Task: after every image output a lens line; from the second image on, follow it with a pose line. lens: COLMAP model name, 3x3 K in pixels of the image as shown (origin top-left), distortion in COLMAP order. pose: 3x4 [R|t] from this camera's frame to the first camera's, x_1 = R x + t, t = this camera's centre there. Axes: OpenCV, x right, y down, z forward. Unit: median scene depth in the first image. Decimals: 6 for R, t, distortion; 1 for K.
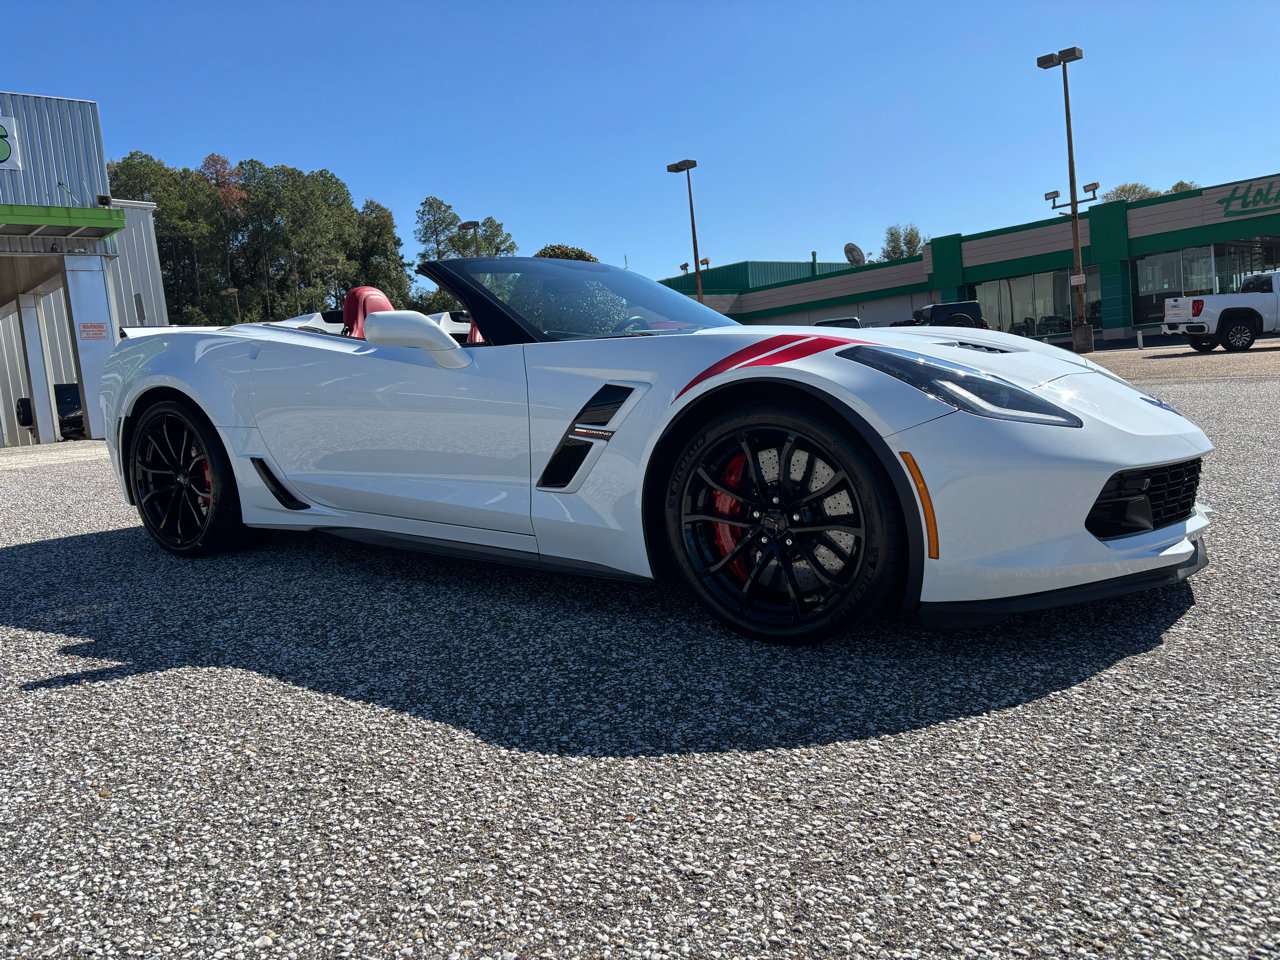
lens RADIAL K [[965.1, 0, 640.0], [0, 965.1, 480.0], [0, 0, 1]] dist [0.095019, -0.105095]
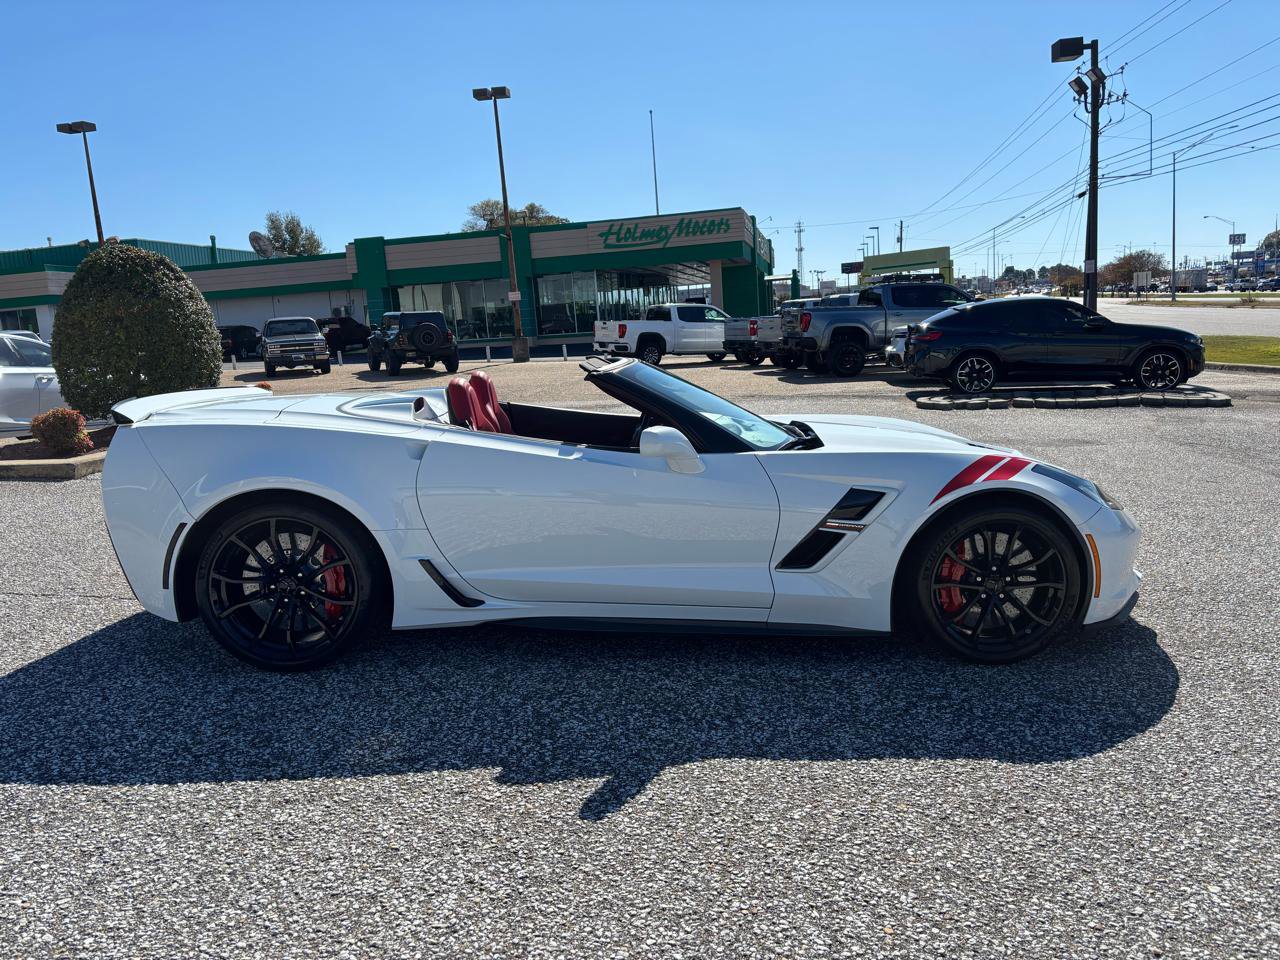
lens RADIAL K [[988.0, 0, 639.1], [0, 988.0, 473.3], [0, 0, 1]] dist [0.061736, -0.081840]
pose [[0.813979, -0.043500, 0.579263, -0.861029], [0.043164, 0.998965, 0.014365, -0.124380], [-0.579288, 0.013310, 0.815014, 0.058658]]
